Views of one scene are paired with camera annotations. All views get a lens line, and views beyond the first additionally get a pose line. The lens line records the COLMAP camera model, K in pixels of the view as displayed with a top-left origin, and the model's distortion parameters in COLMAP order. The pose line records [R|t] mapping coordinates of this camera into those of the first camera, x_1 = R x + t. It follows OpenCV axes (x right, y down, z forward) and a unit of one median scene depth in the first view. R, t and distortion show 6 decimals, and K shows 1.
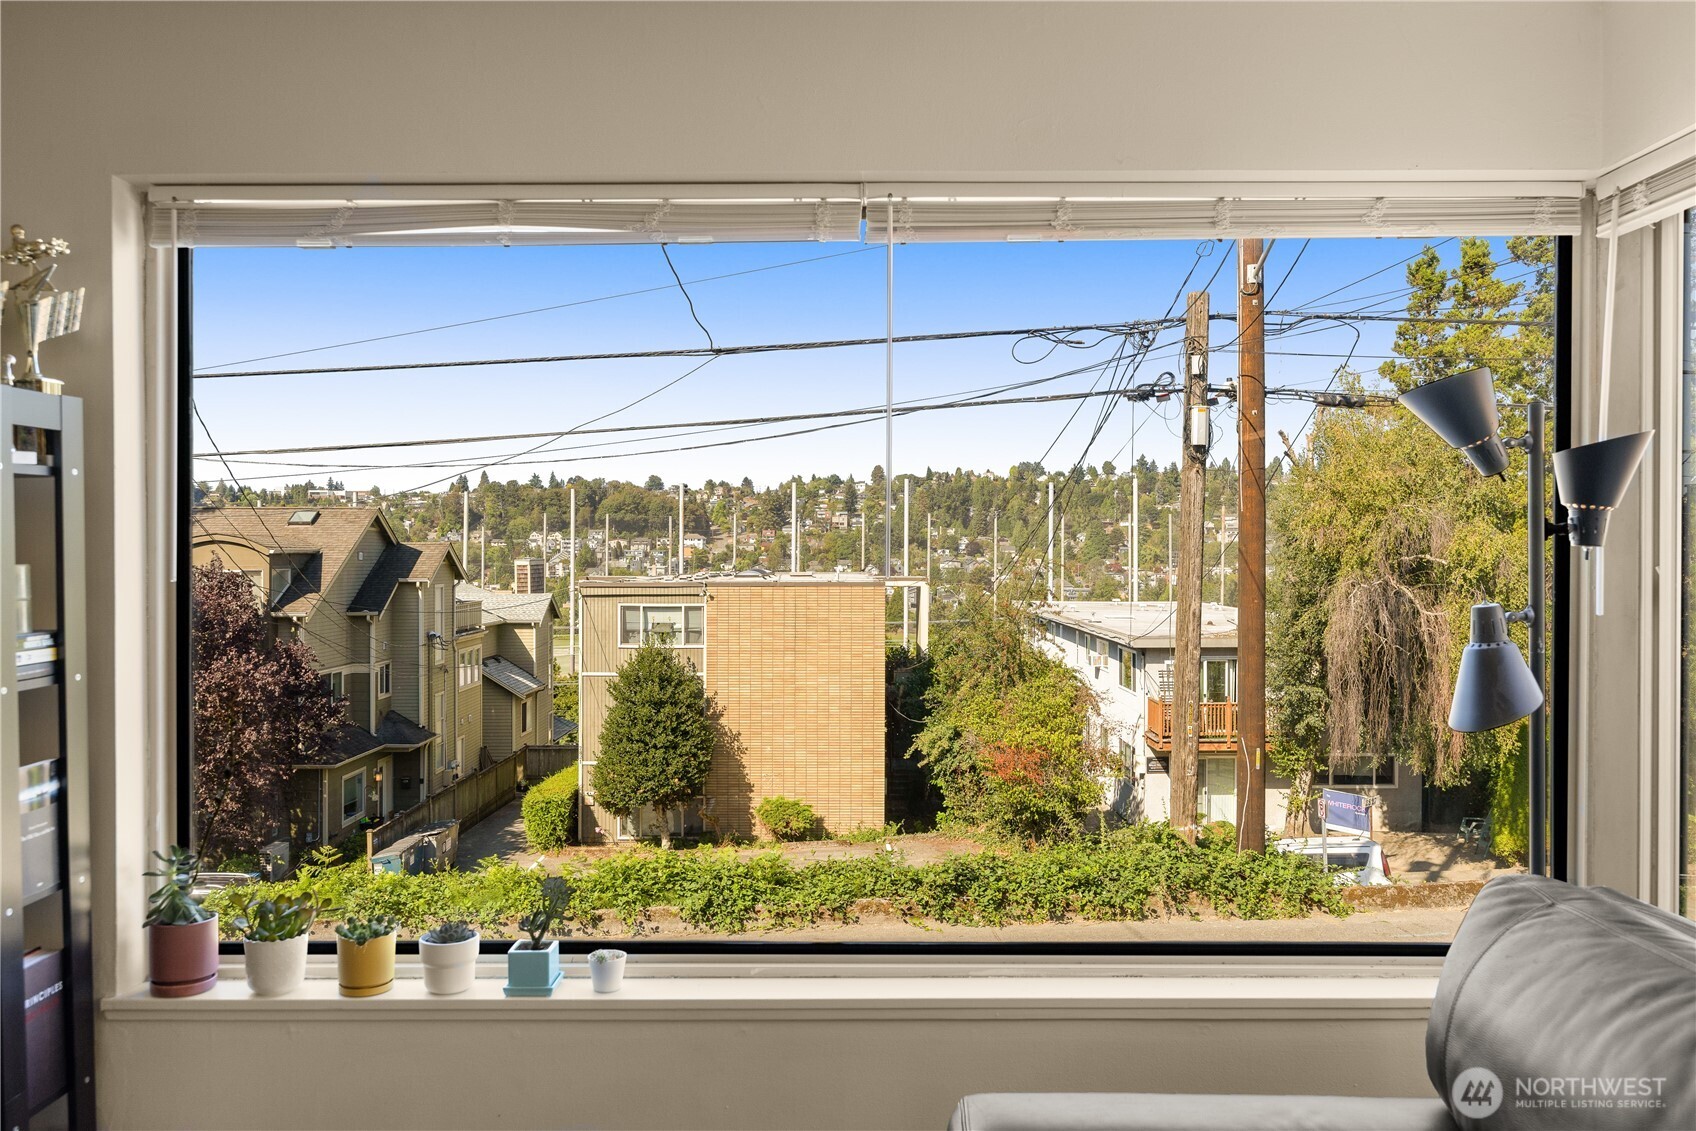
lens RADIAL K [[1290.9, 0, 848.0], [0, 1290.9, 565.5], [0, 0, 1]] dist [-0.007933, -0.000074]
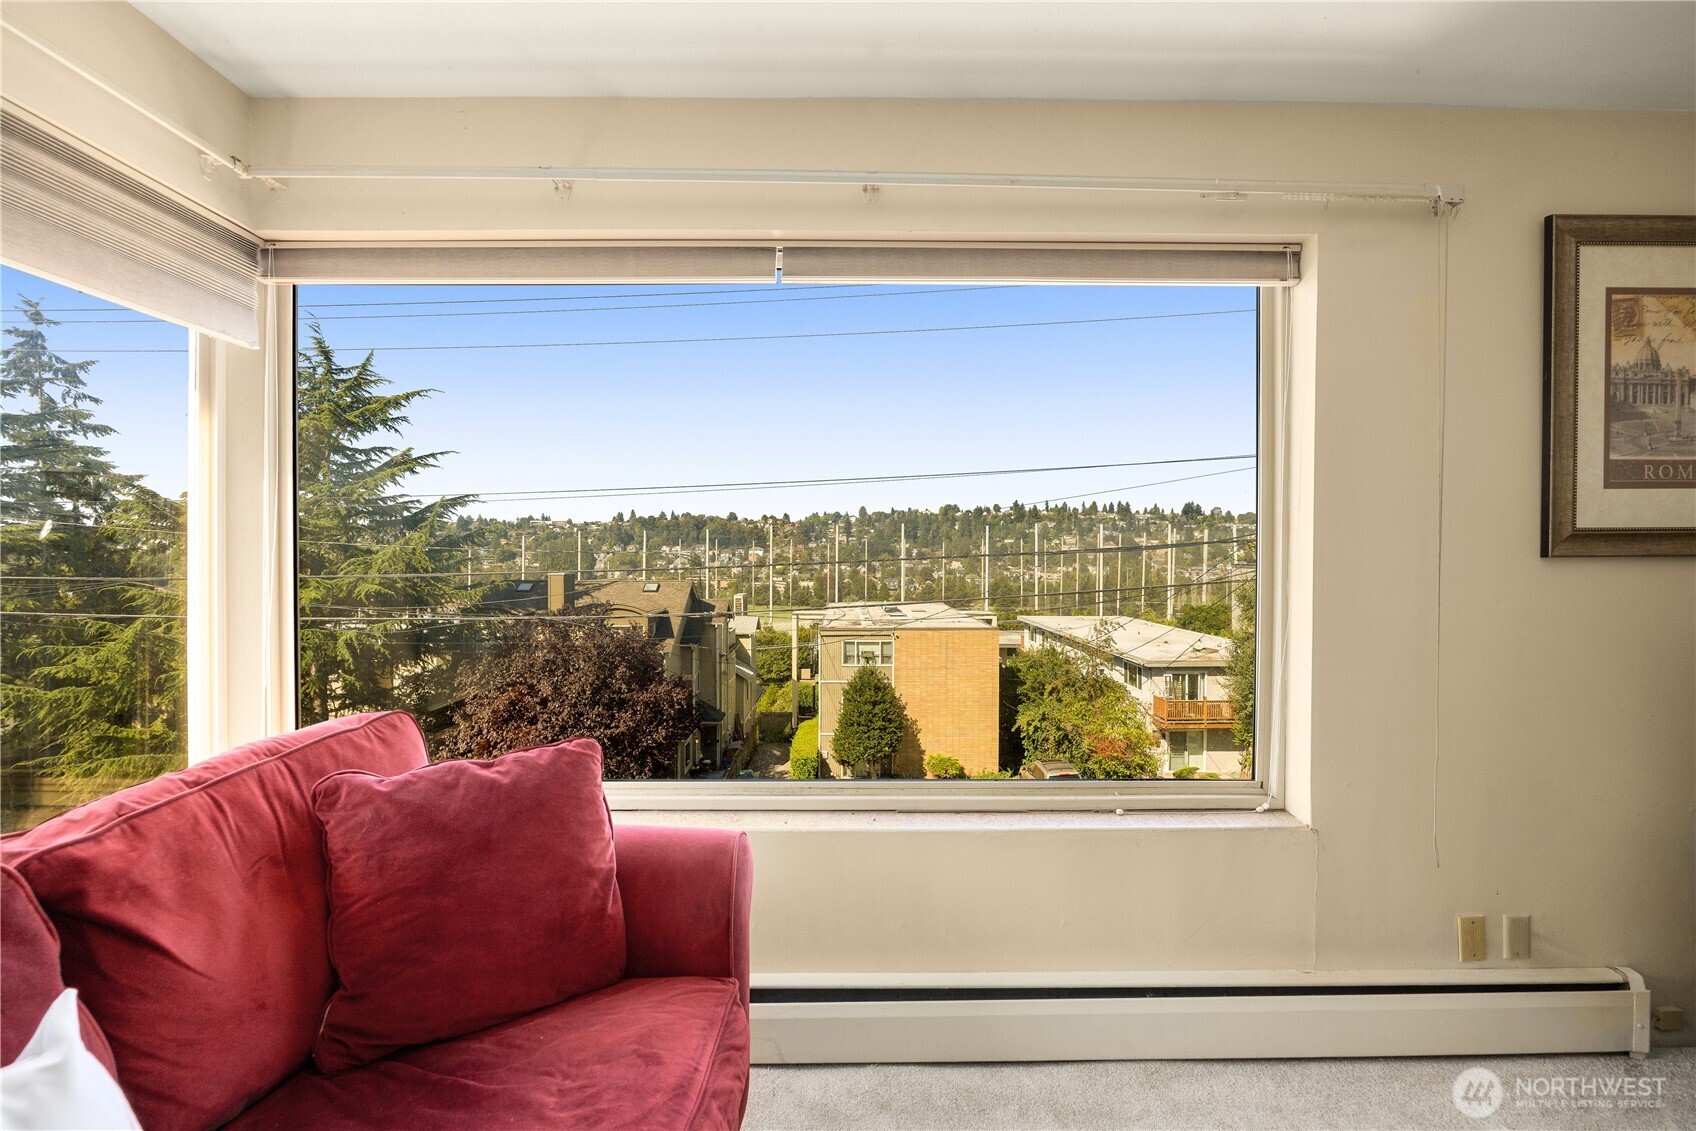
lens RADIAL K [[751.0, 0, 848.0], [0, 751.0, 565.5], [0, 0, 1]] dist [-0.014749, -0.000058]
pose [[0.999960, -0.000156, 0.008988, -0.148644], [0.000125, 0.999994, 0.003378, -0.059831], [-0.008988, -0.003376, 0.999954, 0.011160]]
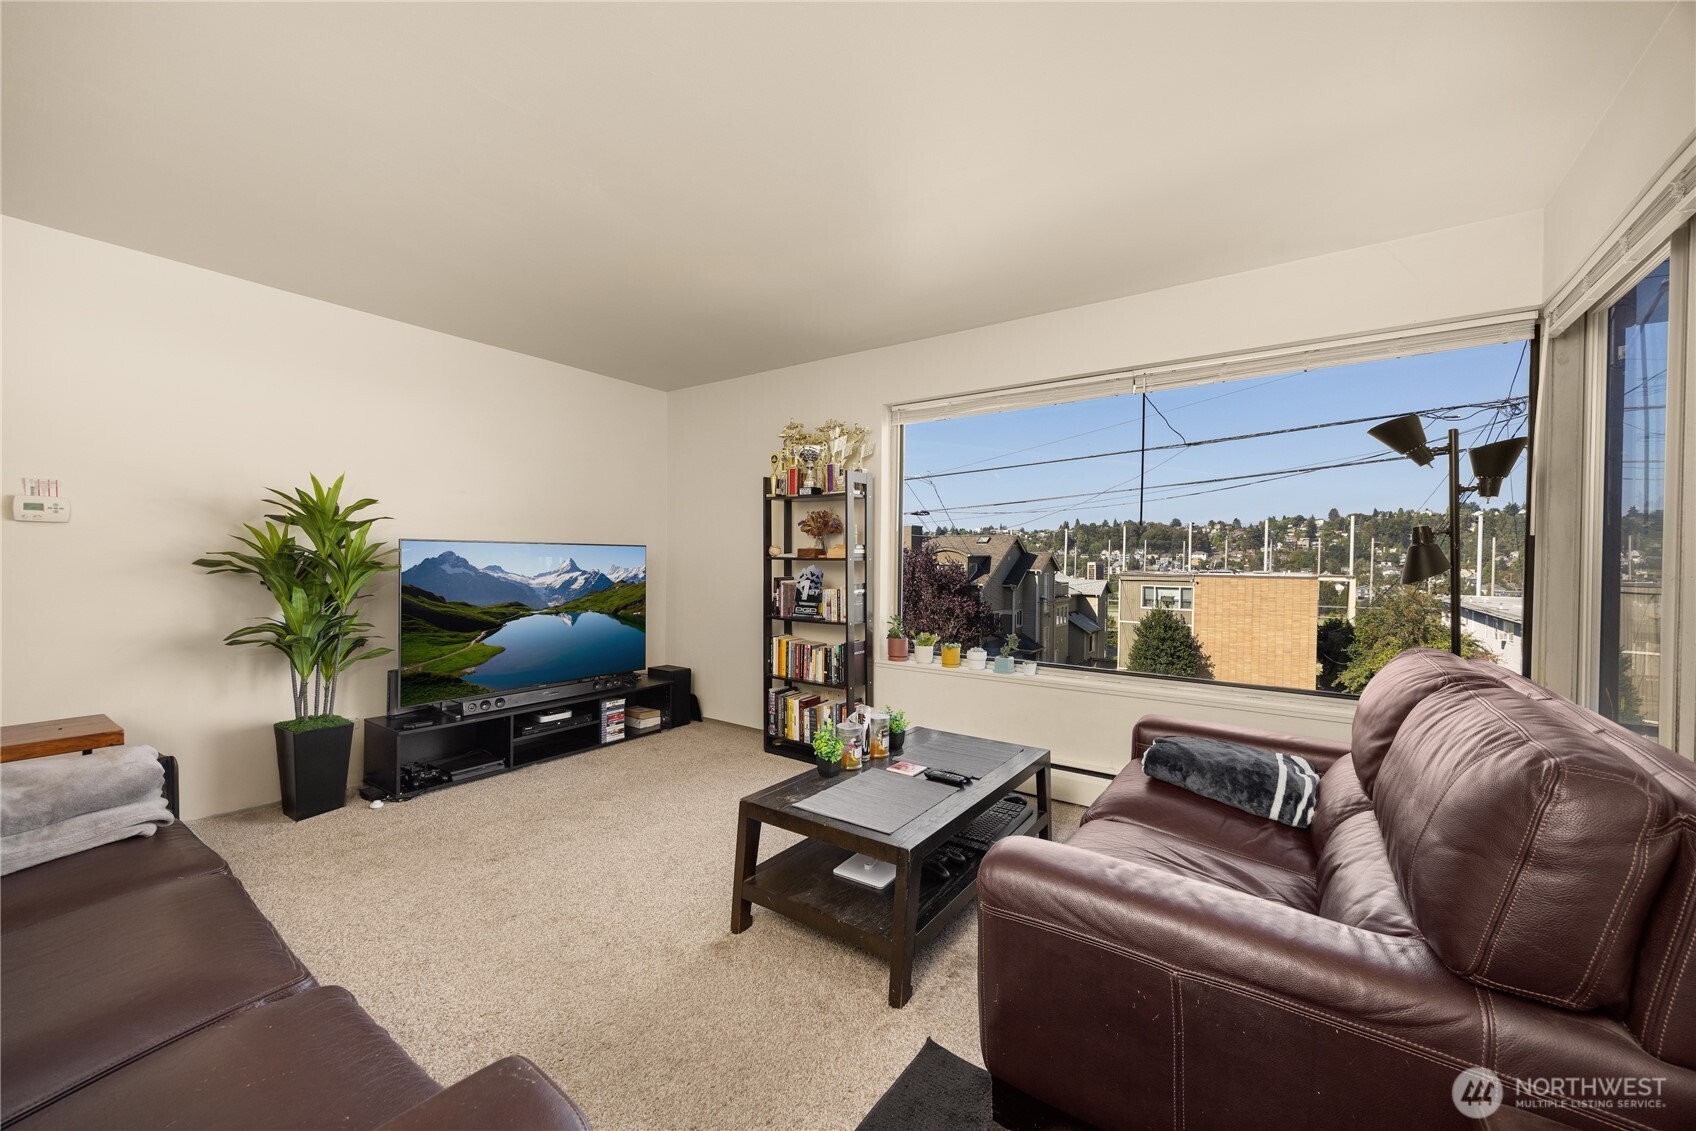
lens RADIAL K [[658.9, 0, 848.0], [0, 658.9, 565.5], [0, 0, 1]] dist [0.009260, -0.000114]
pose [[0.820112, 0.015270, -0.572000, 0.016488], [-0.016899, 0.999854, 0.002462, 0.005272], [0.571954, 0.007647, 0.820250, -0.021333]]
